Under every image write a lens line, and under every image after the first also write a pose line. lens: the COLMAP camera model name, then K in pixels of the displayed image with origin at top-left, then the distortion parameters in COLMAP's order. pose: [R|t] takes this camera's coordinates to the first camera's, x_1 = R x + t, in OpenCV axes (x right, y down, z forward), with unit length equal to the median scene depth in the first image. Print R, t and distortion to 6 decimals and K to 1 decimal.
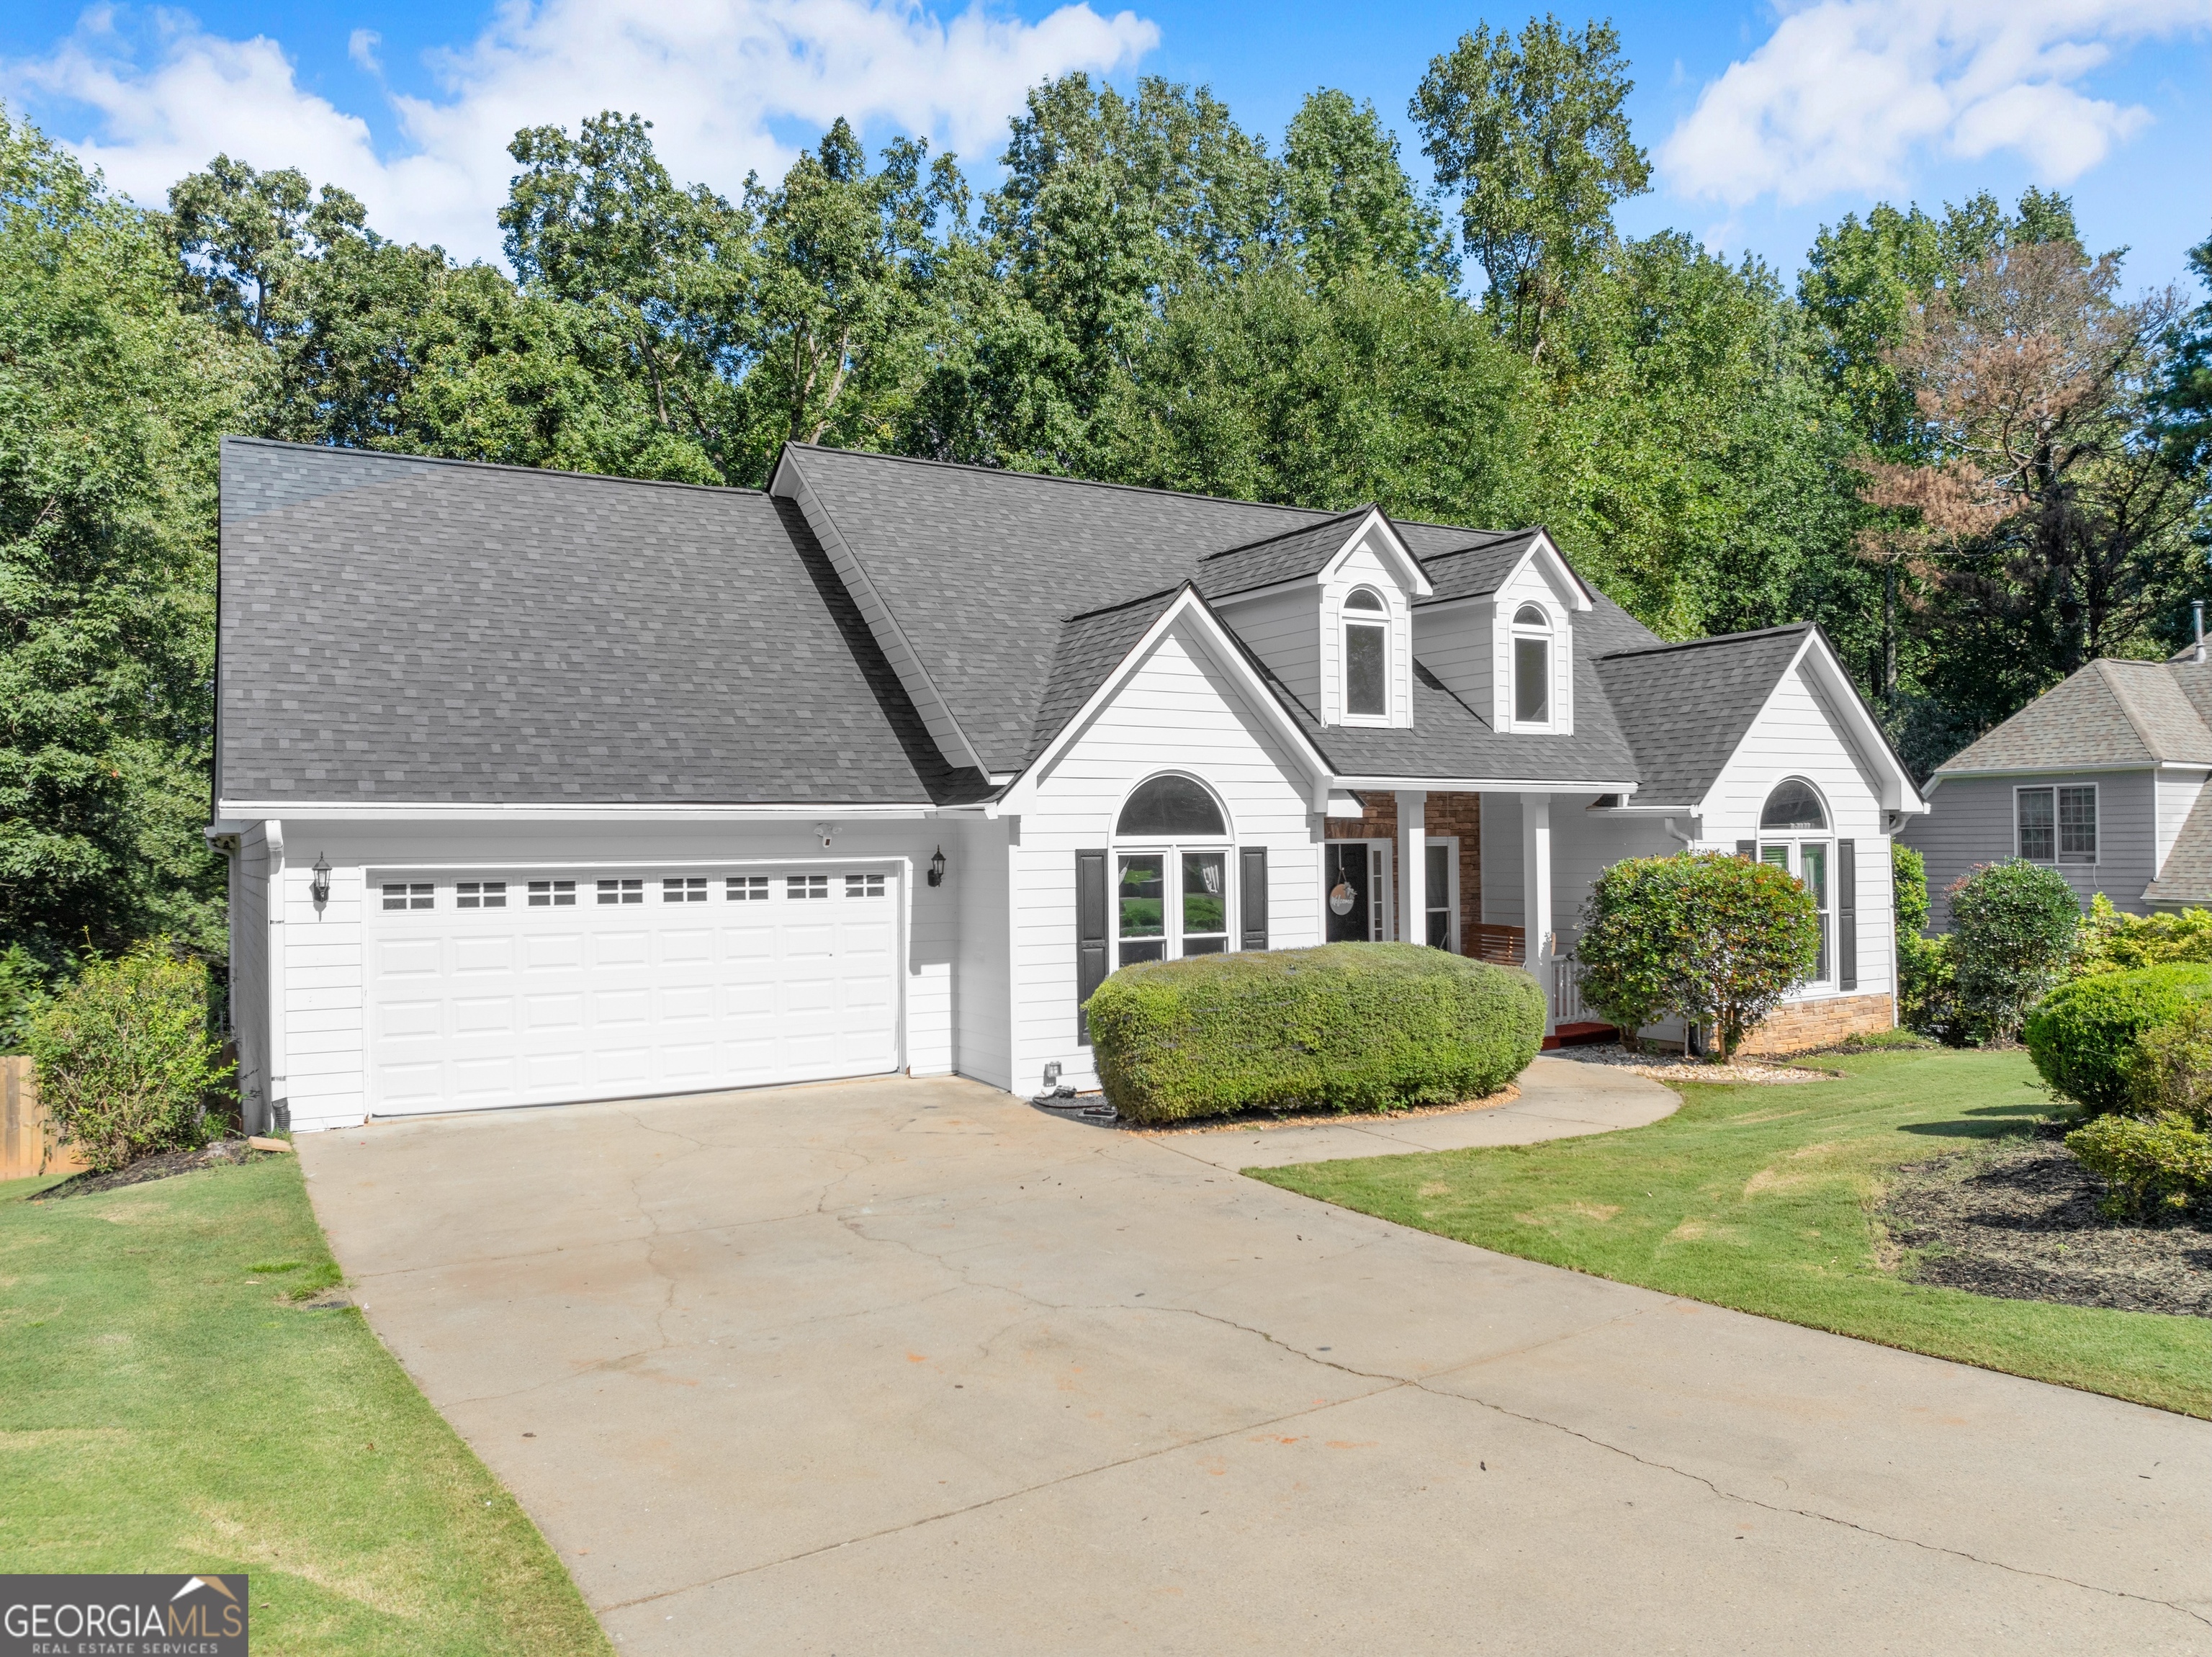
lens RADIAL K [[1557.1, 0, 1104.0], [0, 1557.1, 887.4], [0, 0, 1]] dist [-0.124905, 0.092808]
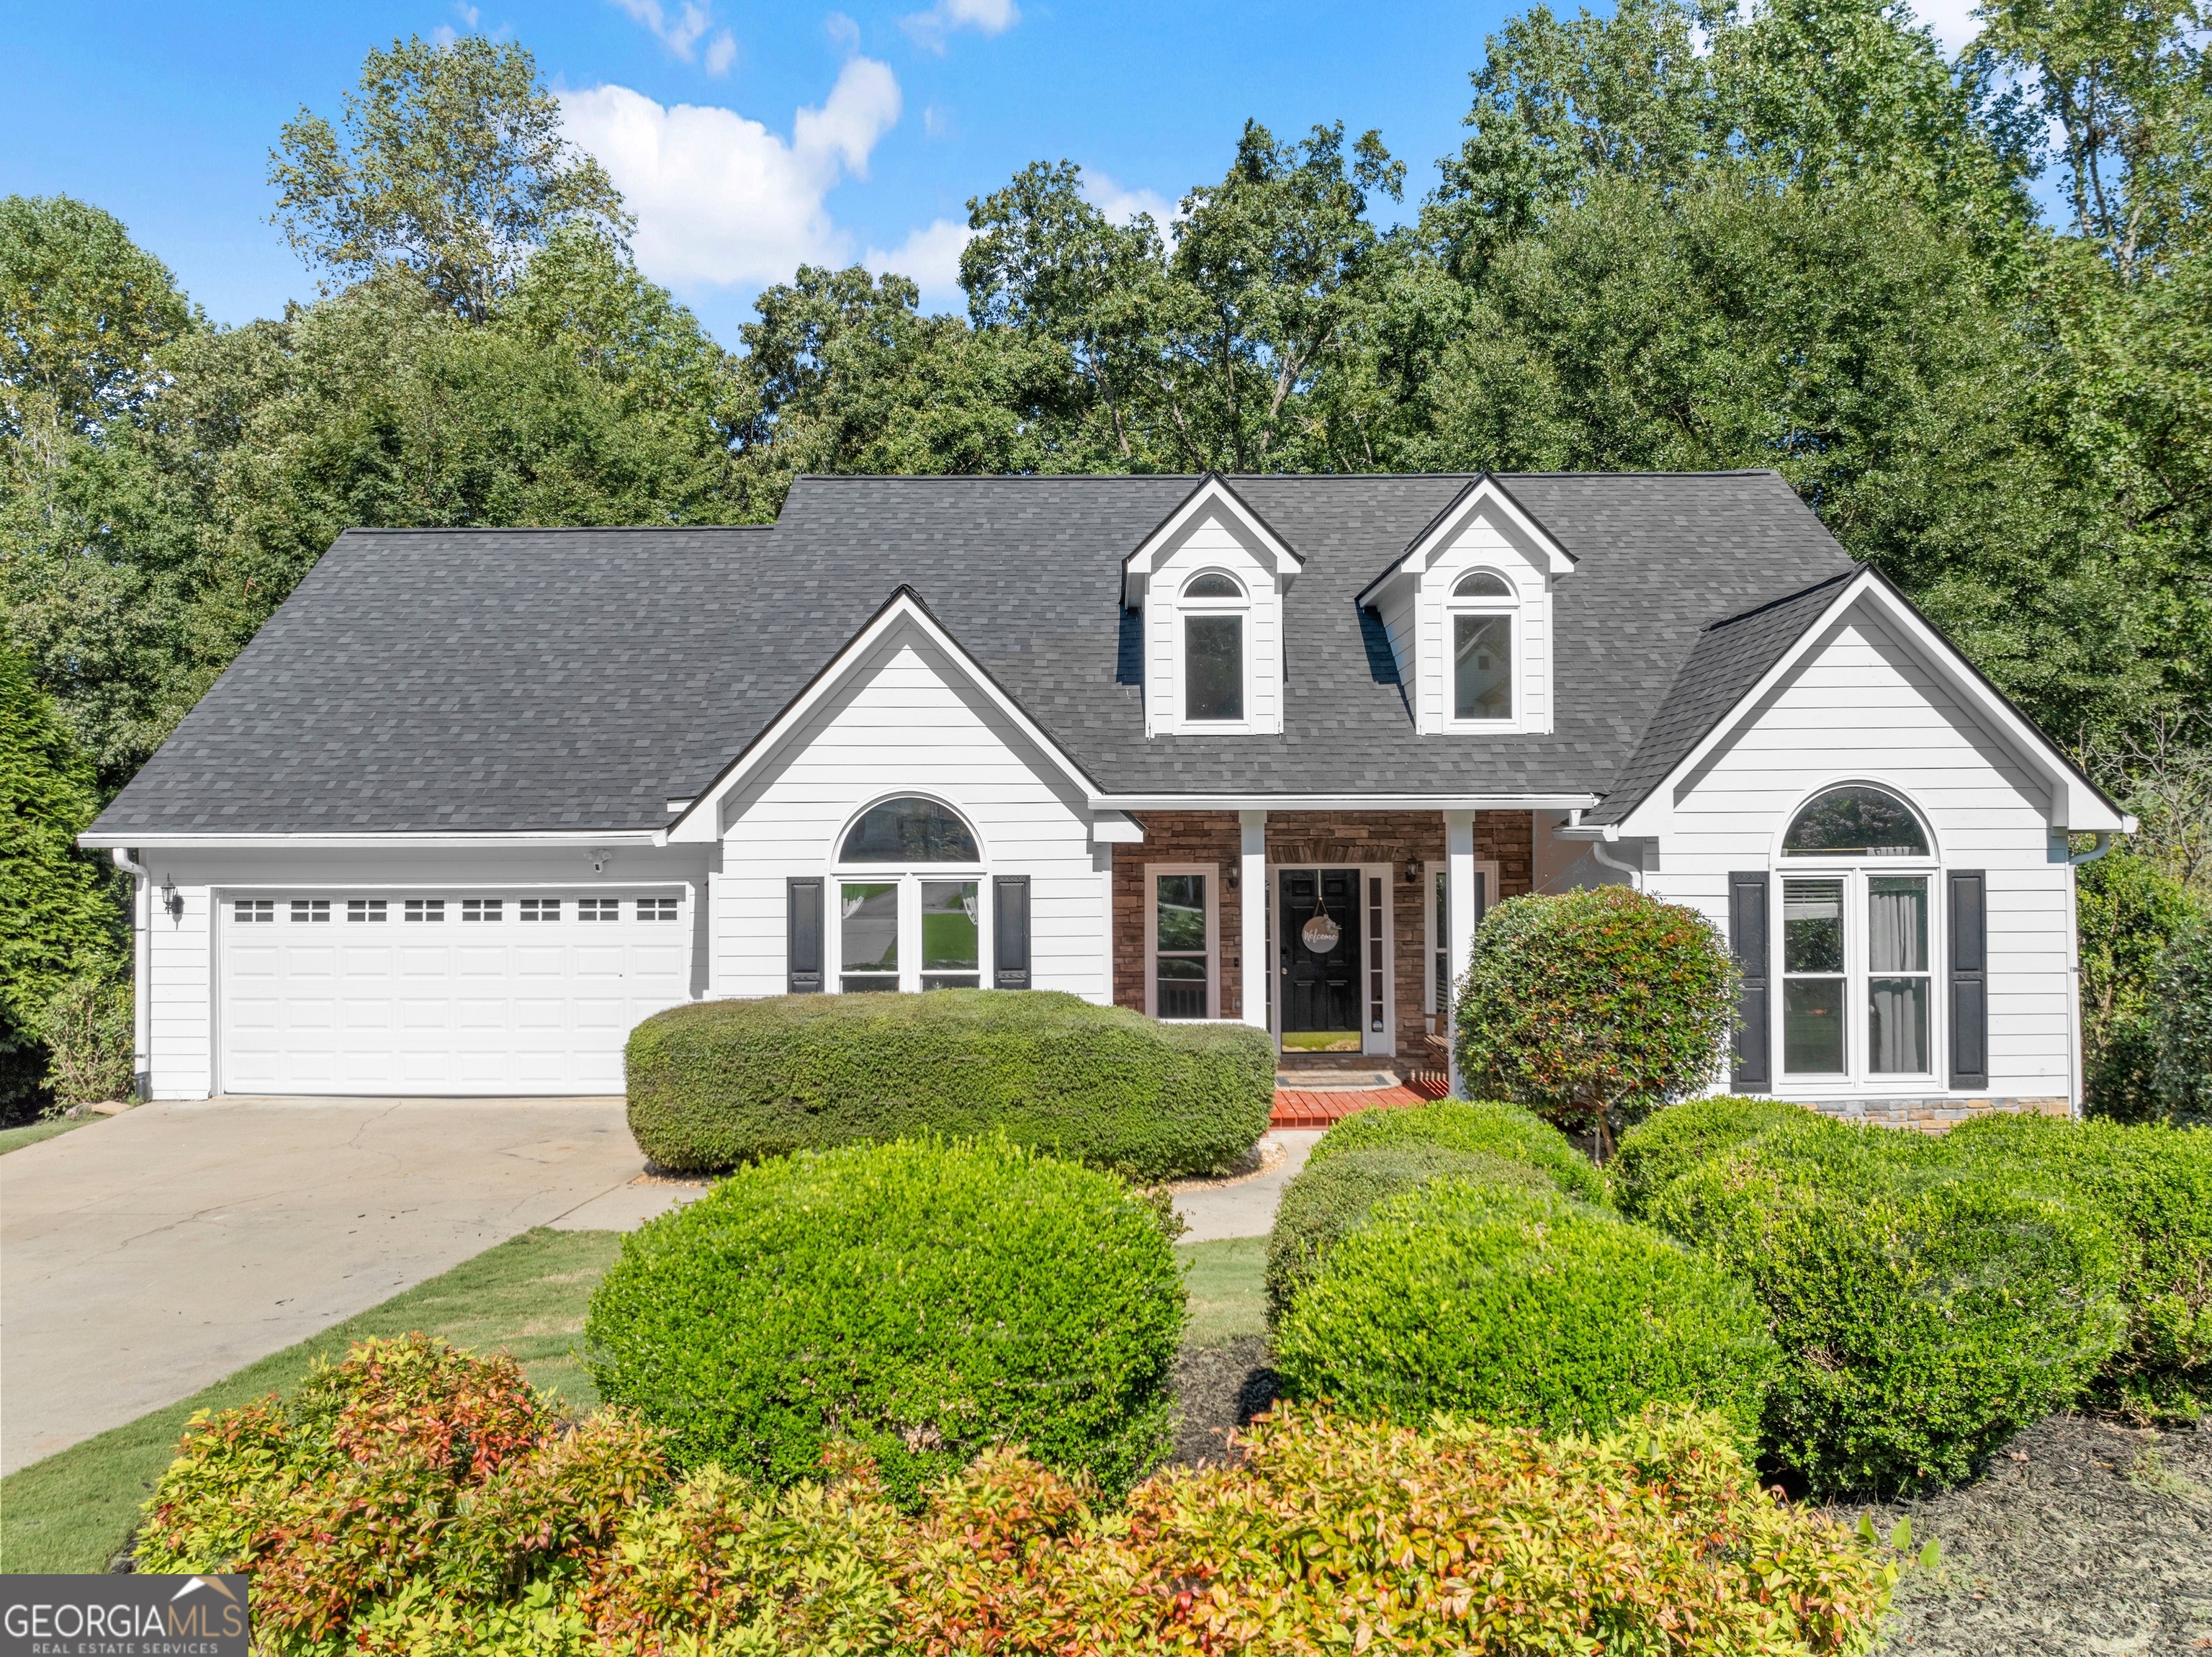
lens RADIAL K [[1561.3, 0, 1105.7], [0, 1561.3, 901.4], [0, 0, 1]] dist [-0.069014, -0.000173]
pose [[0.860000, 0.018361, -0.509963, 0.590576], [-0.019291, 0.999808, 0.003466, -0.014981], [0.509929, 0.006857, 0.860189, 0.246599]]
